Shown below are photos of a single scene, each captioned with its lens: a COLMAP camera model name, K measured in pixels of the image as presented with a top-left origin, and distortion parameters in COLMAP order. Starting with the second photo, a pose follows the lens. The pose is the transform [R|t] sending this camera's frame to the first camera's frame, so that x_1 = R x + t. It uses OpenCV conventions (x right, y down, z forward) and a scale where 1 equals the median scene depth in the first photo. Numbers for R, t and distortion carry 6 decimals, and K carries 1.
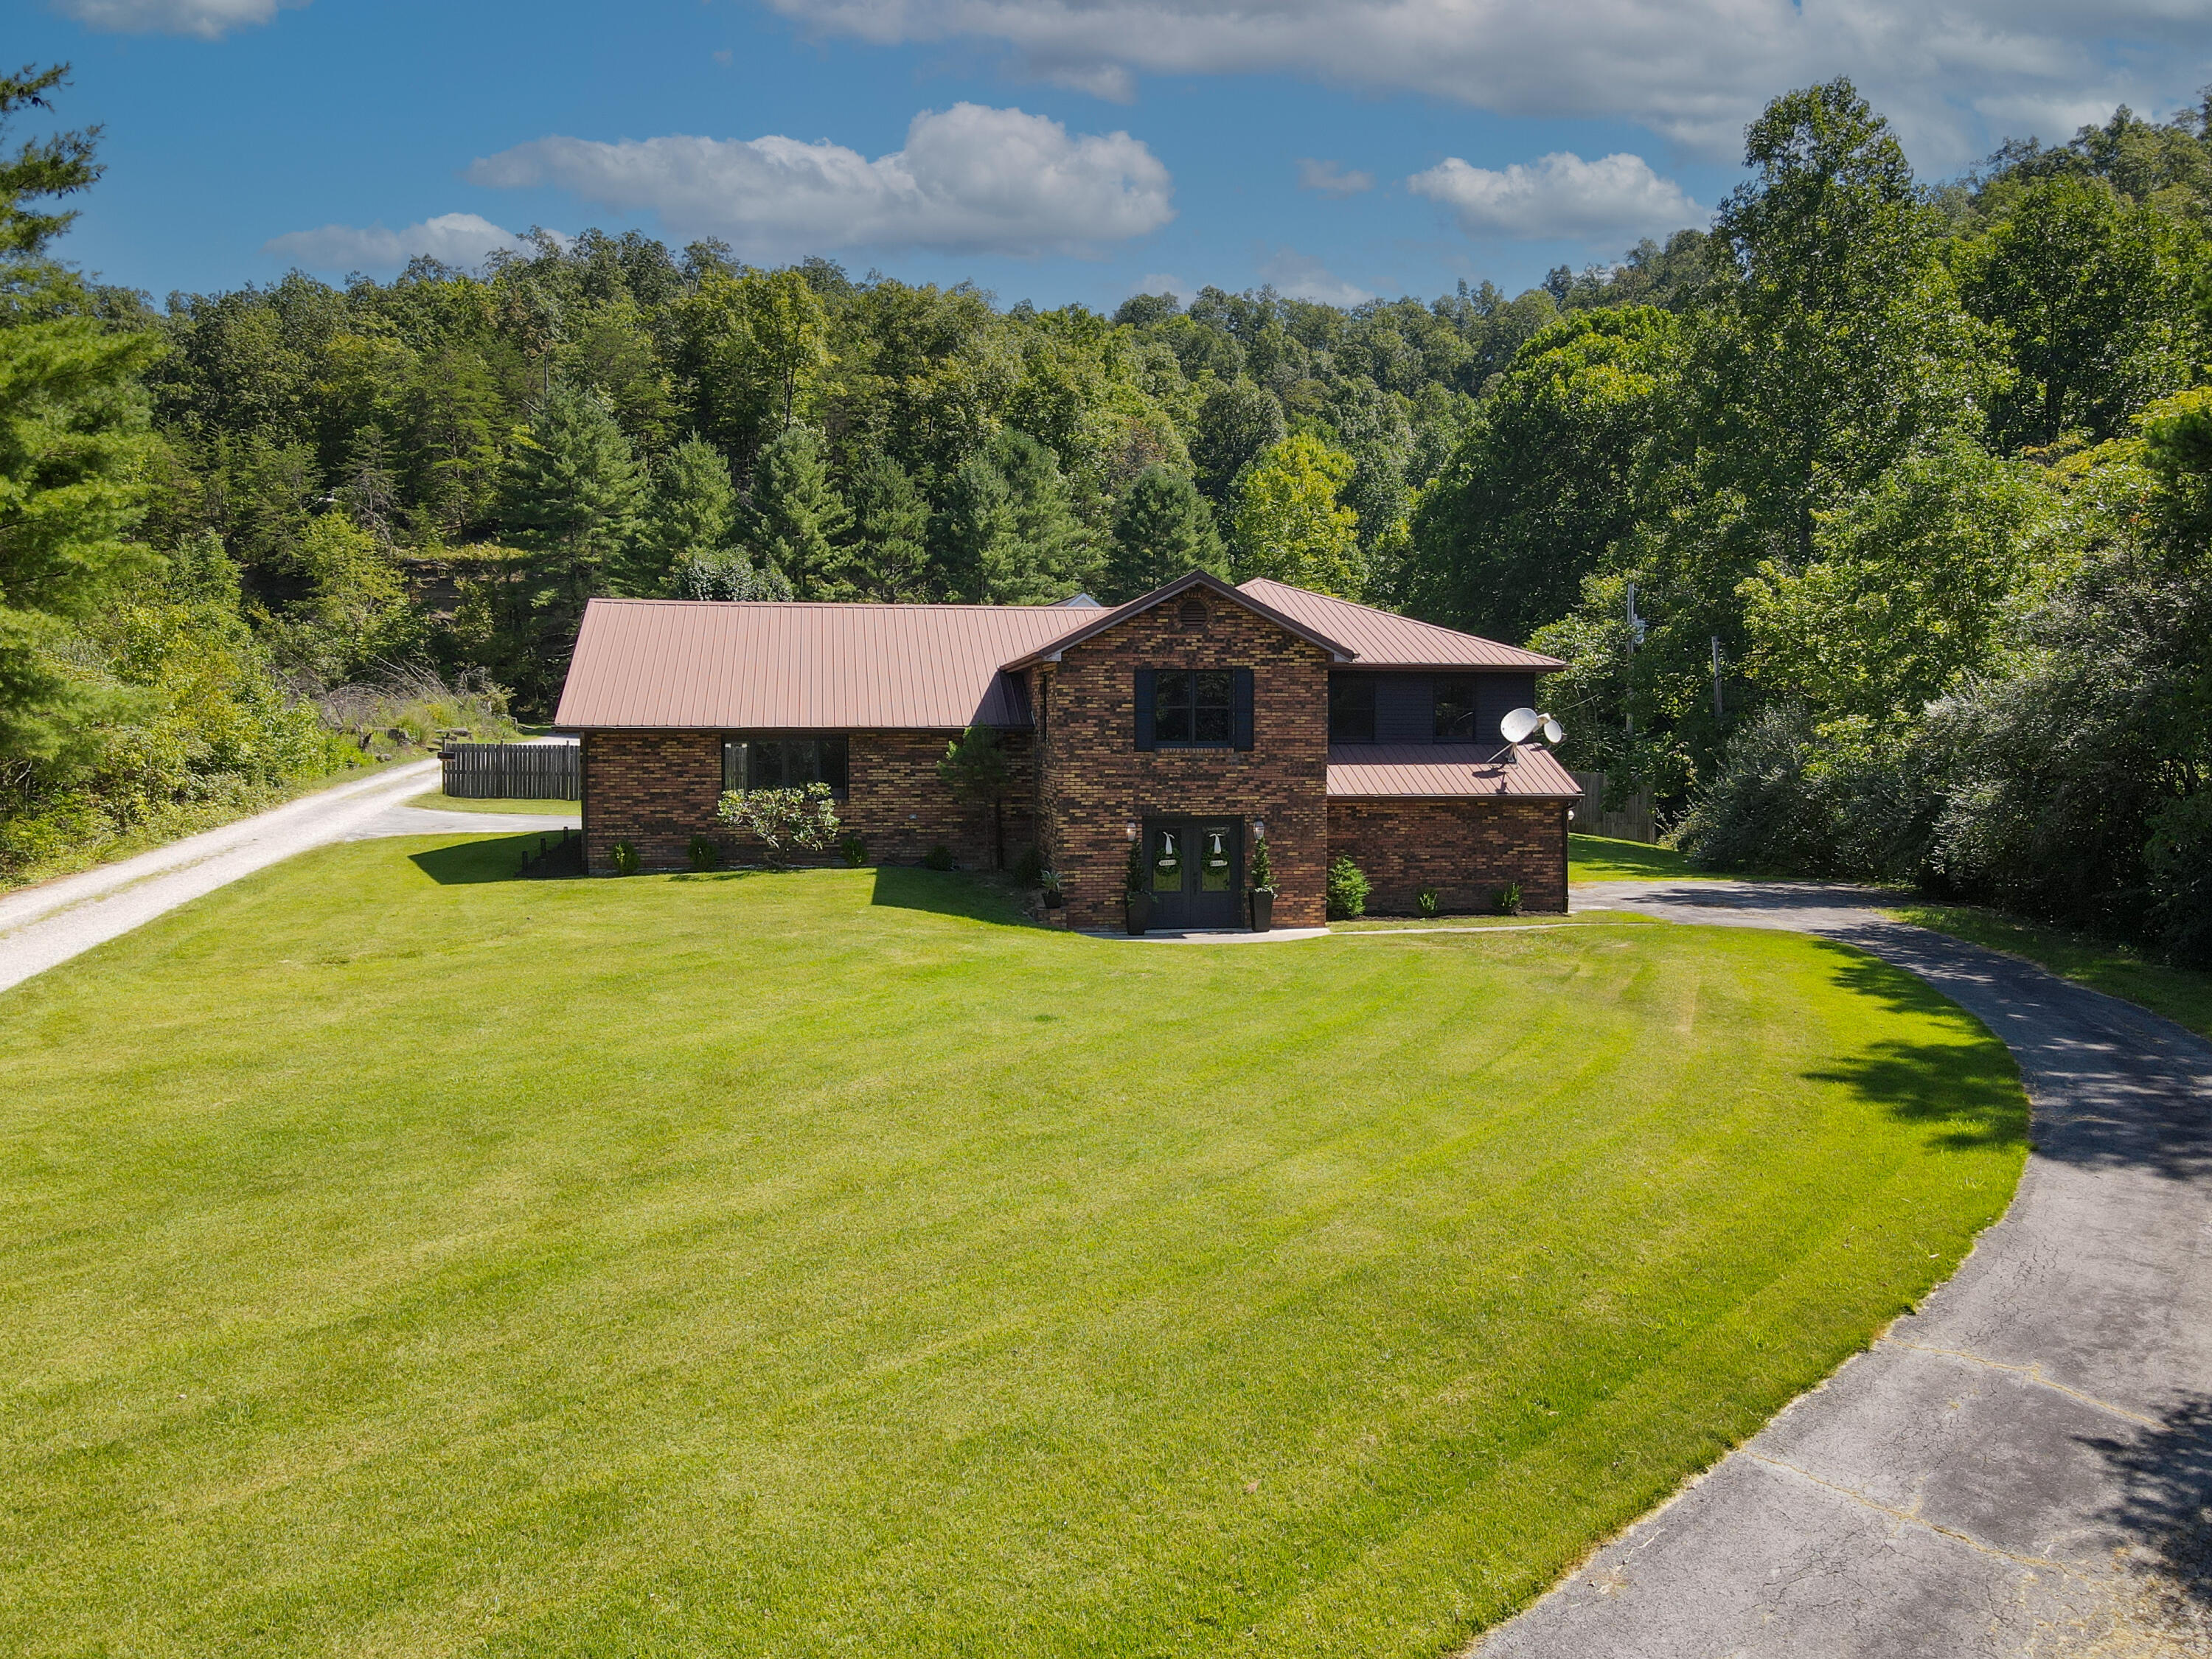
lens RADIAL K [[1647.1, 0, 1117.6], [0, 1647.1, 811.8], [0, 0, 1]] dist [-0.022868, 0.070312]
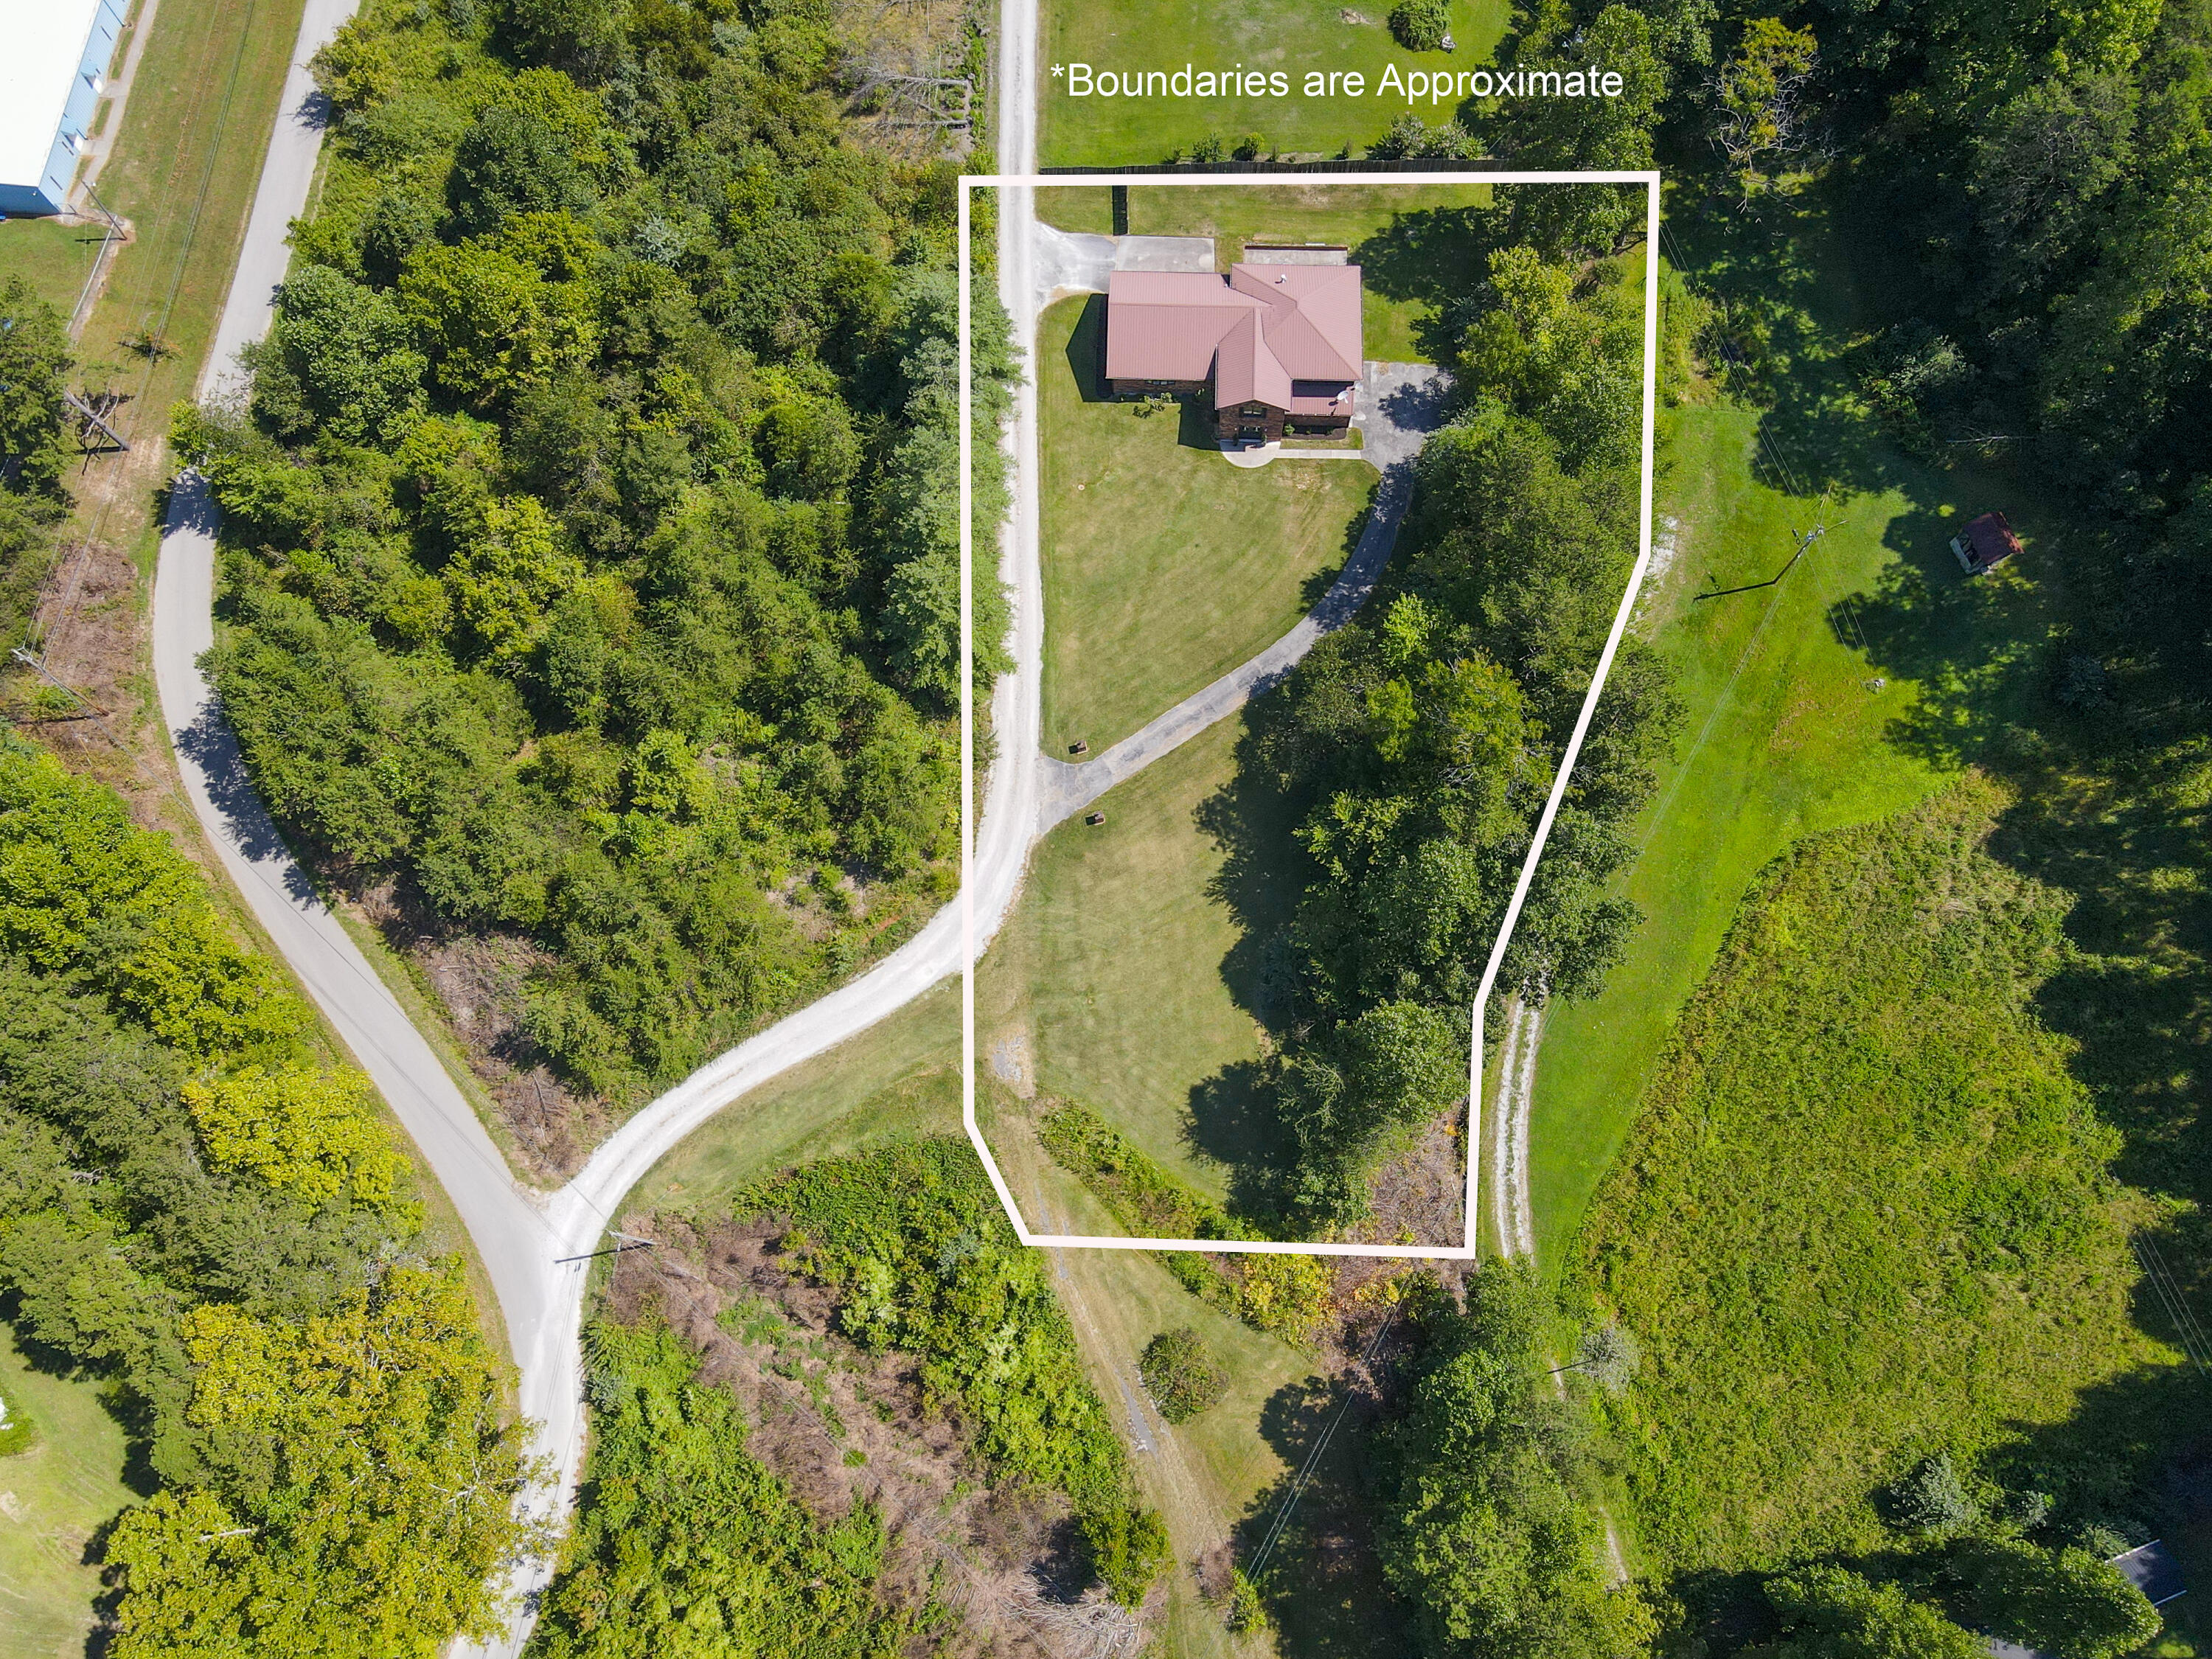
lens RADIAL K [[1638.0, 0, 1111.6], [0, 1638.0, 819.0], [0, 0, 1]] dist [-0.016366, 0.059218]
pose [[0.976455, 0.198153, -0.085274, 0.090489], [0.005254, 0.373334, 0.927682, -1.261505], [0.215659, -0.906287, 0.363503, -0.556563]]
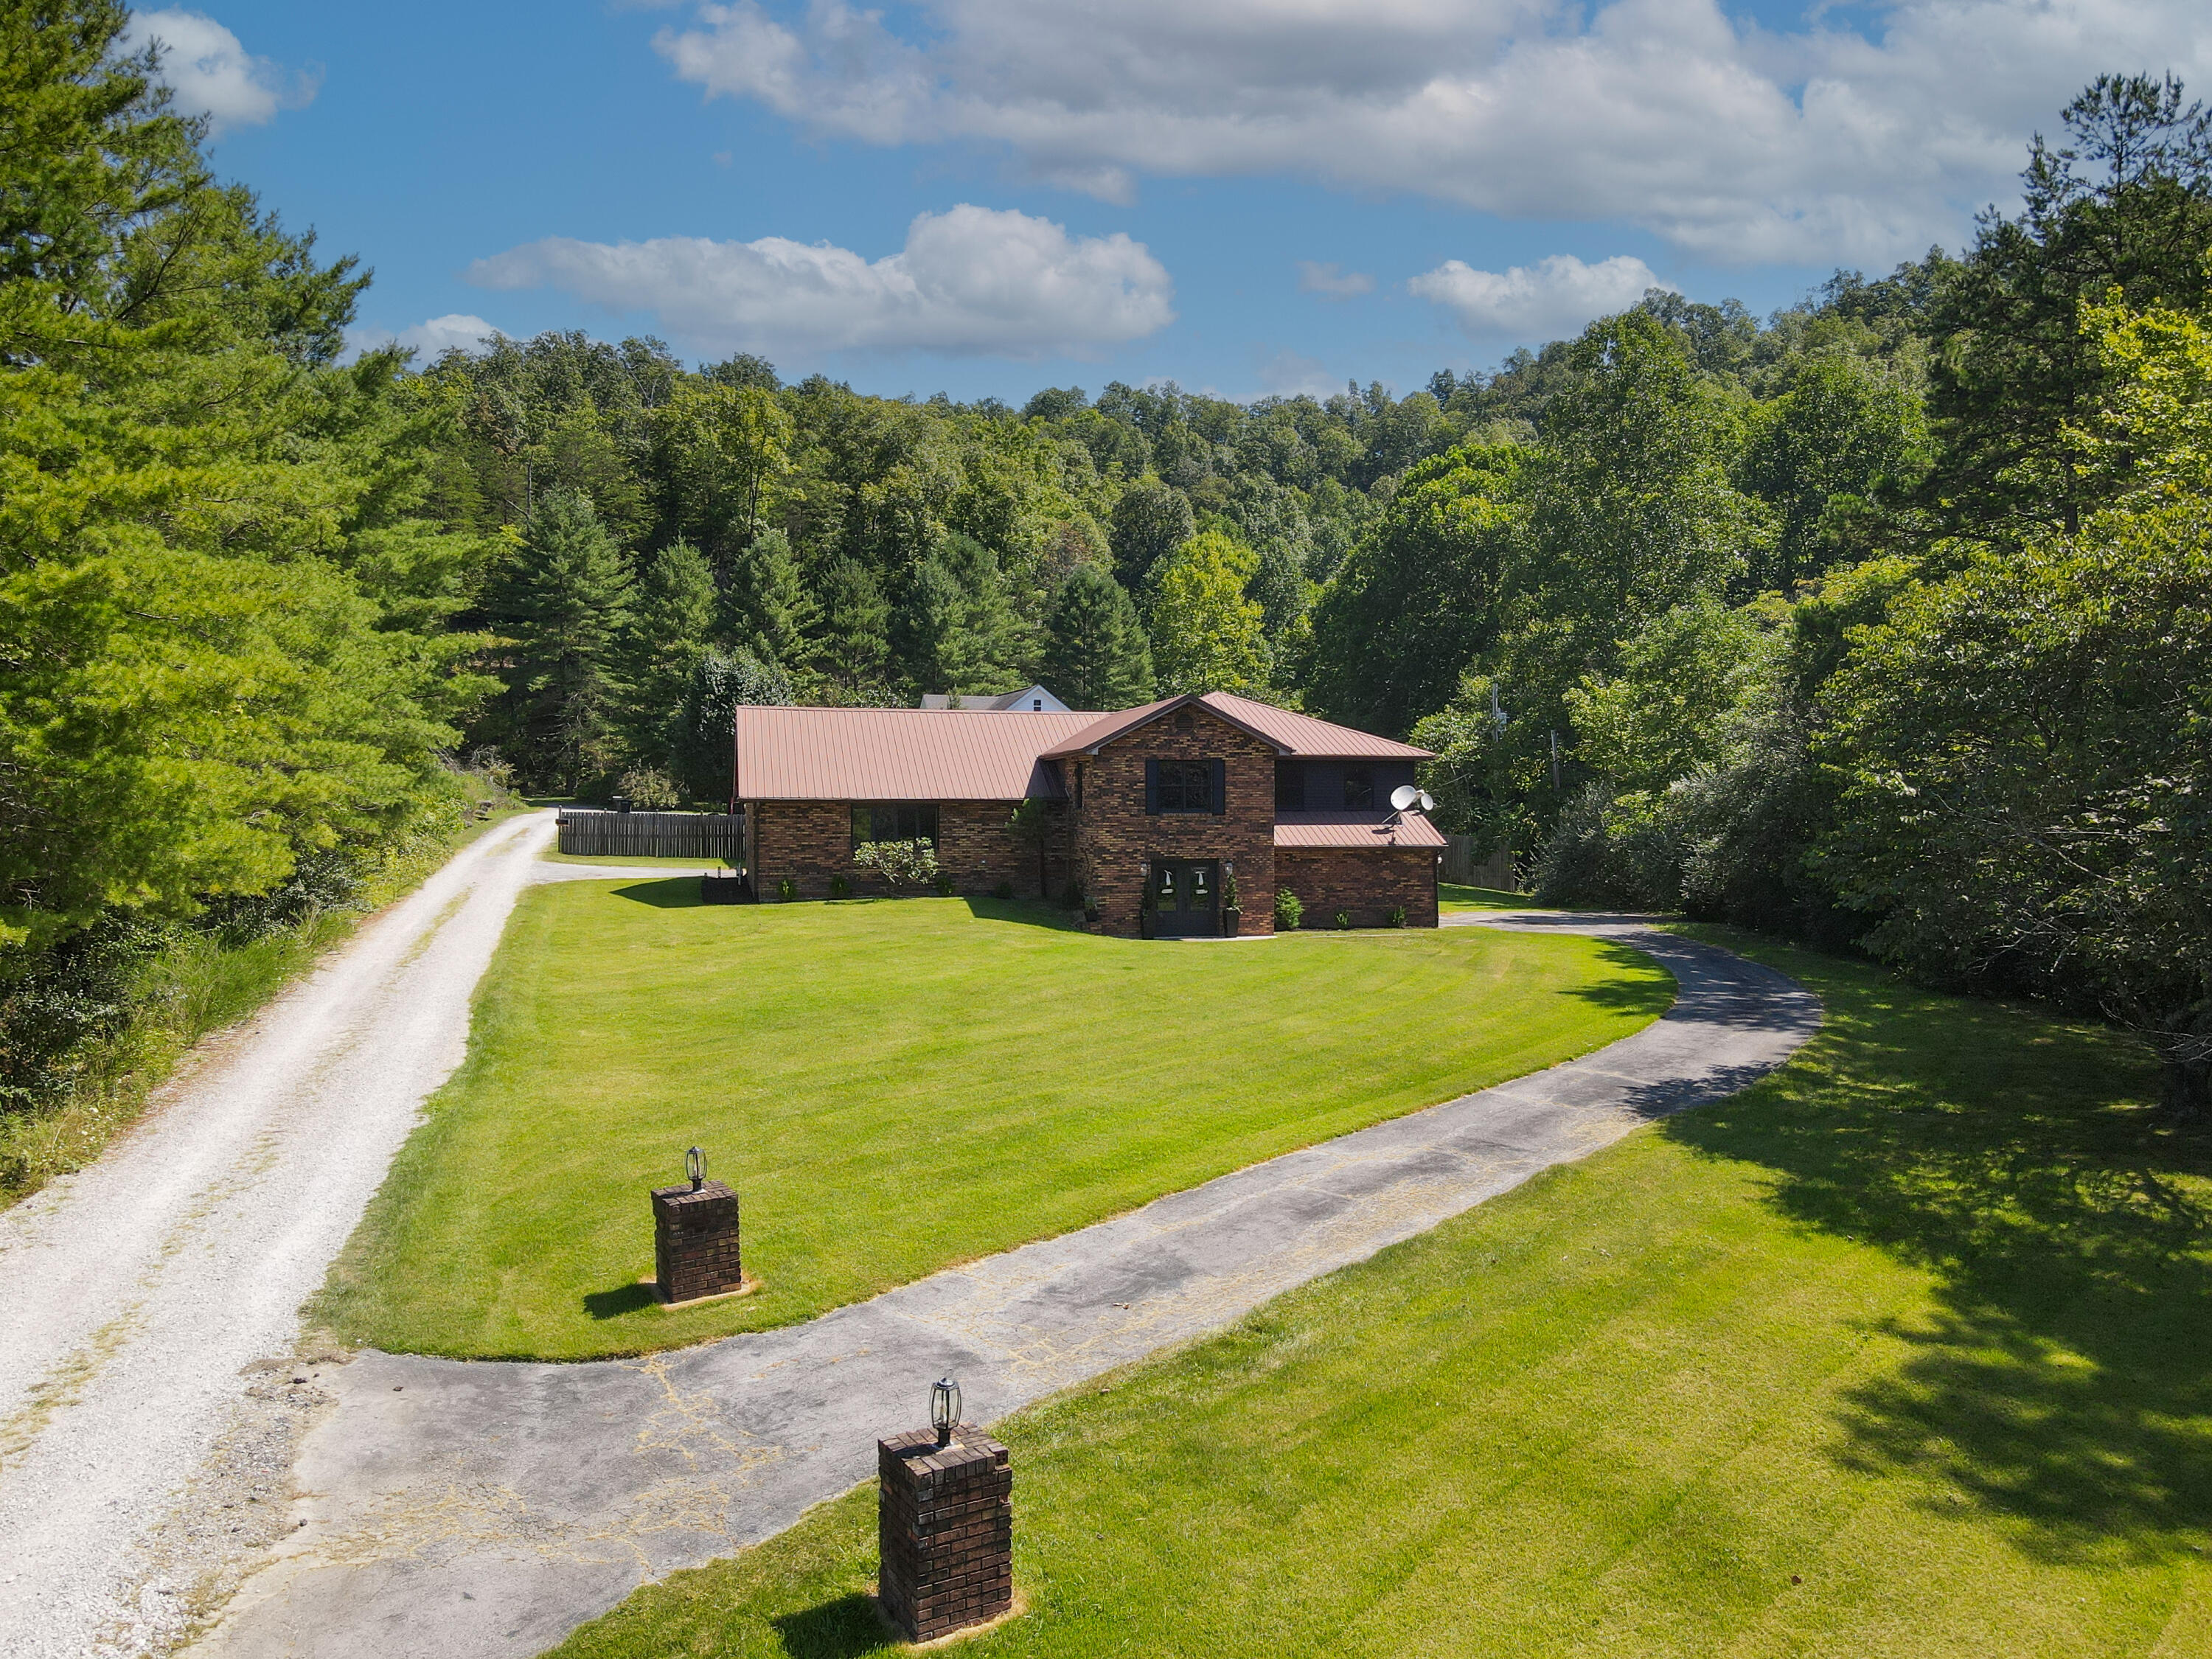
lens RADIAL K [[1647.1, 0, 1117.6], [0, 1647.1, 811.8], [0, 0, 1]] dist [-0.022868, 0.070312]
pose [[0.998045, -0.000128, 0.062499, -0.036645], [0.002876, 0.999032, -0.043892, 0.008493], [-0.062433, 0.043986, 0.997079, -0.160868]]
